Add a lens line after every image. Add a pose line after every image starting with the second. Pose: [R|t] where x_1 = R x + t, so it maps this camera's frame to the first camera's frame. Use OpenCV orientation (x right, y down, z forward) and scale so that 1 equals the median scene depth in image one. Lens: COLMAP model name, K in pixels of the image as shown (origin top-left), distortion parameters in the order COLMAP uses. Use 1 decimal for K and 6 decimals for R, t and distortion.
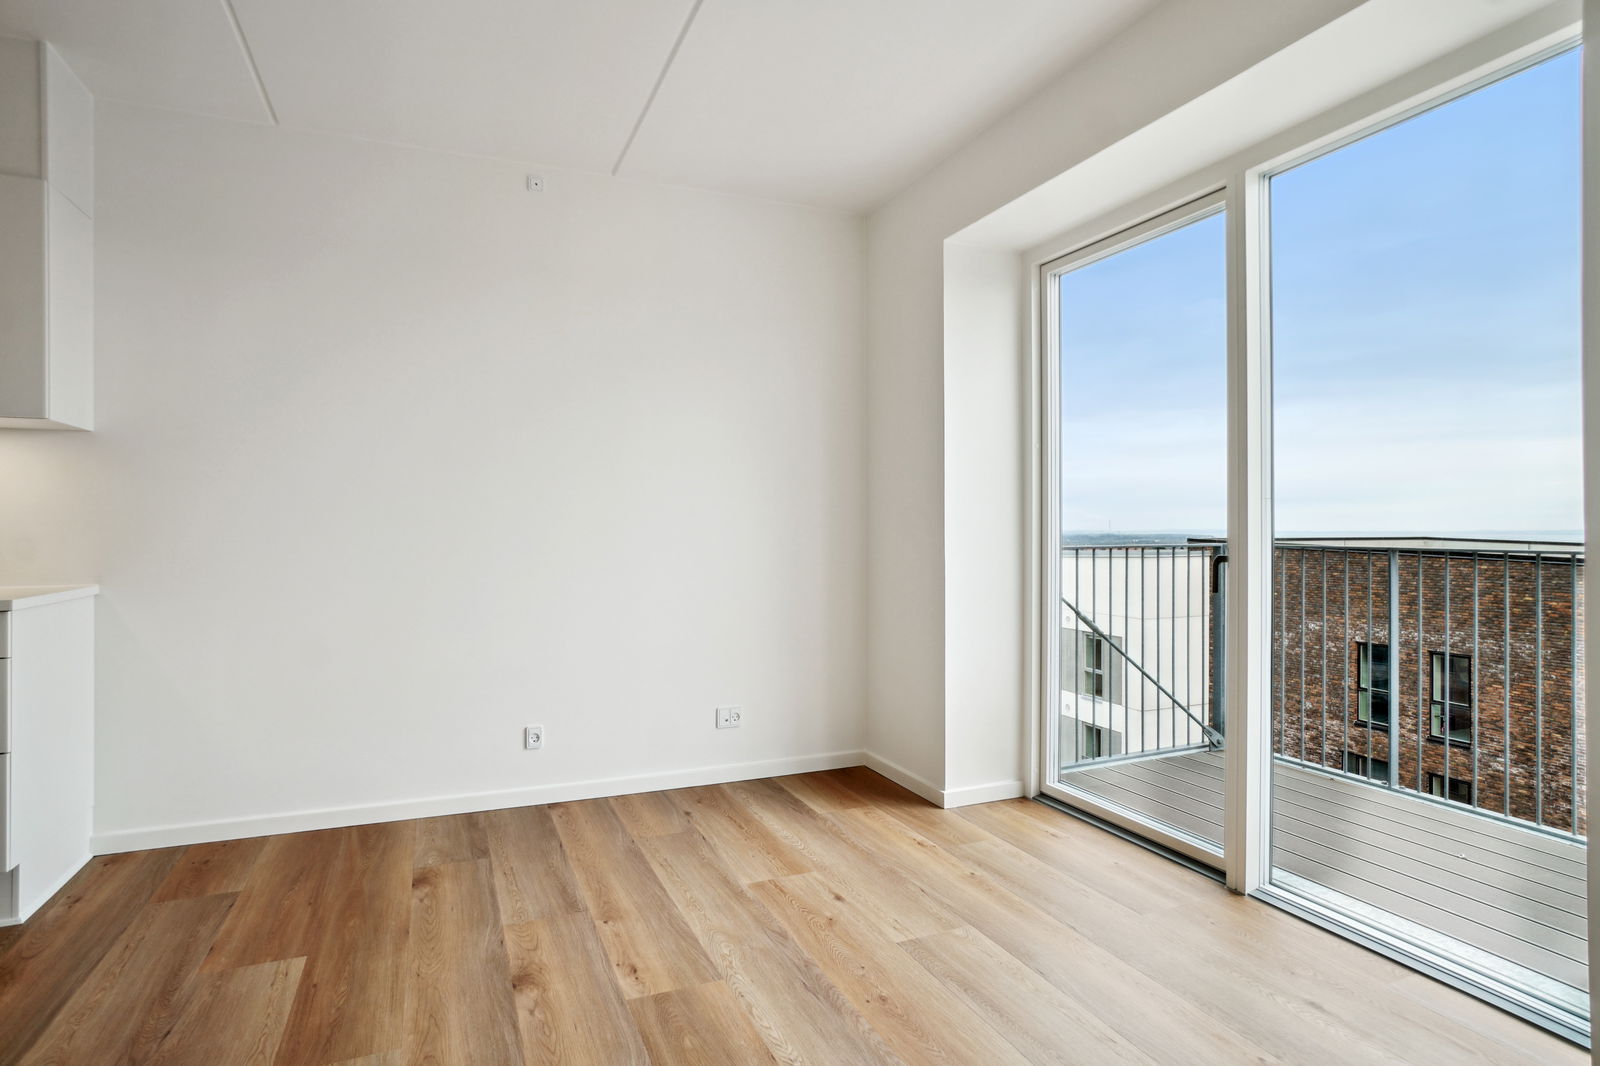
lens RADIAL K [[861.8, 0, 800.0], [0, 861.8, 533.0], [0, 0, 1]] dist [-0.035290, 0.025683]
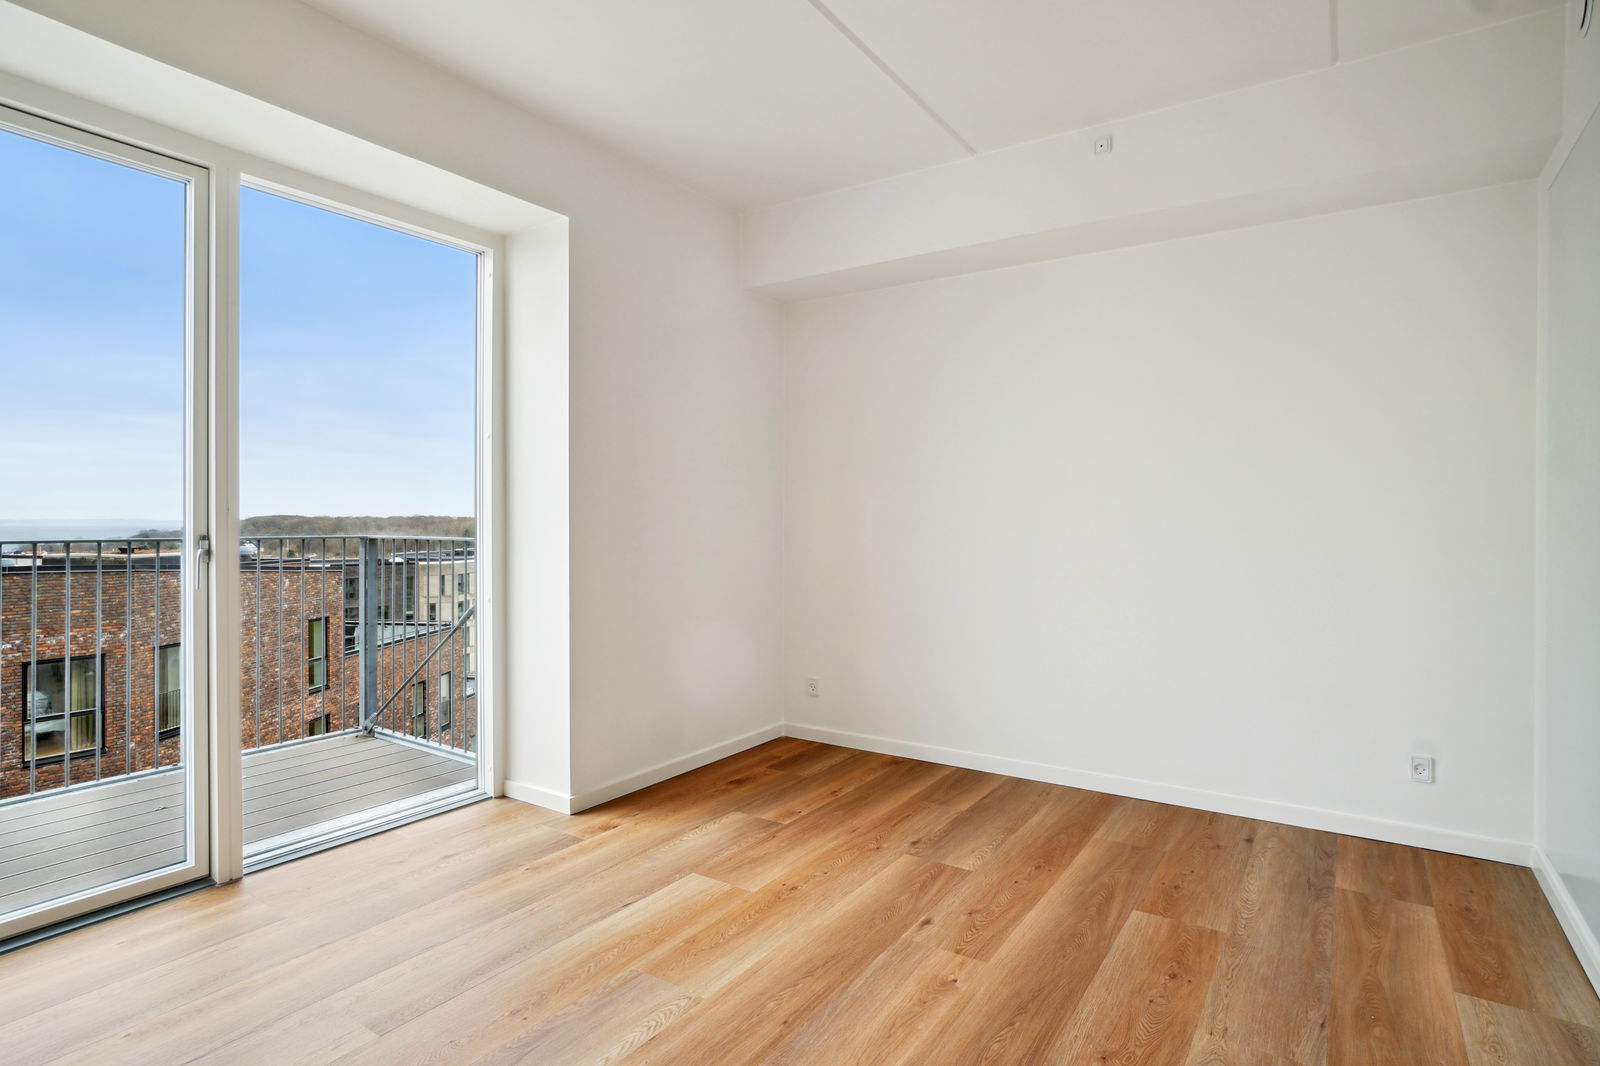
lens RADIAL K [[838.8, 0, 789.4], [0, 838.8, 518.9], [0, 0, 1]] dist [-0.034973, 0.023778]
pose [[-0.540430, 0.002411, 0.841385, -0.510811], [0.005353, 0.999986, 0.000573, -0.002792], [-0.841372, 0.004814, -0.540435, 0.746192]]
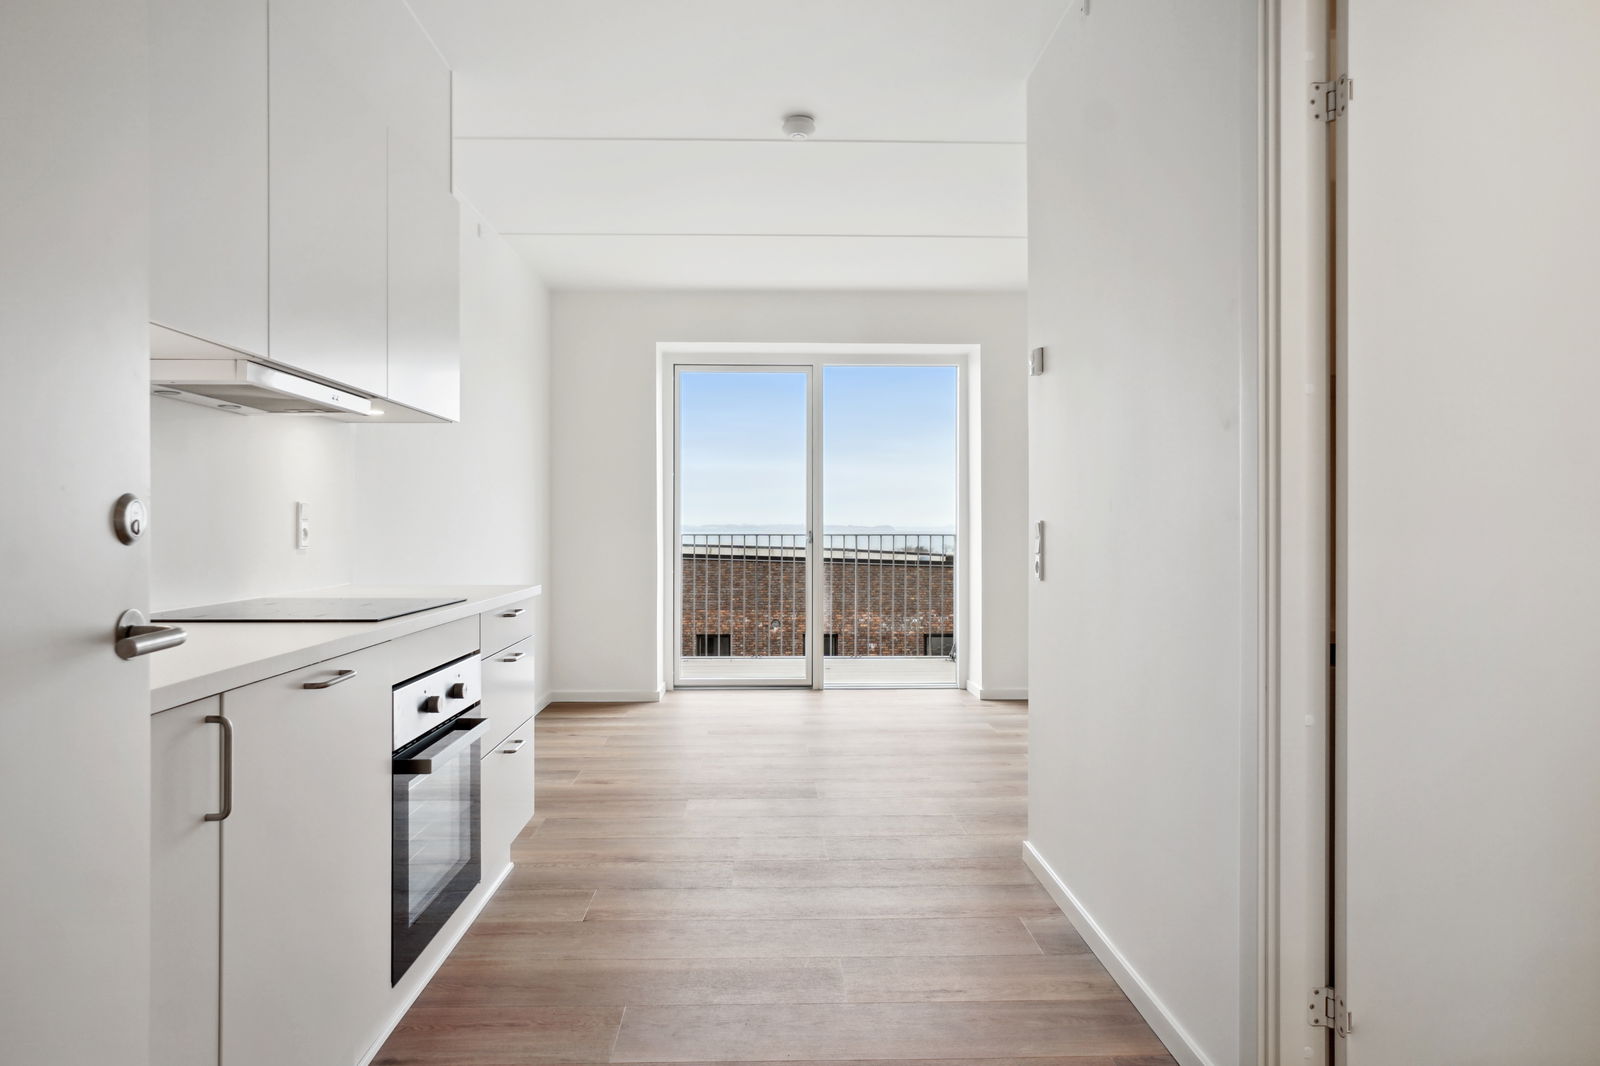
lens RADIAL K [[978.5, 0, 800.0], [0, 978.5, 533.0], [0, 0, 1]] dist [0.000418, 0.000101]
pose [[0.349181, -0.005990, 0.937036, -1.437416], [0.005031, 0.999977, 0.004518, 0.003730], [-0.937042, 0.003137, 0.349203, 0.123112]]
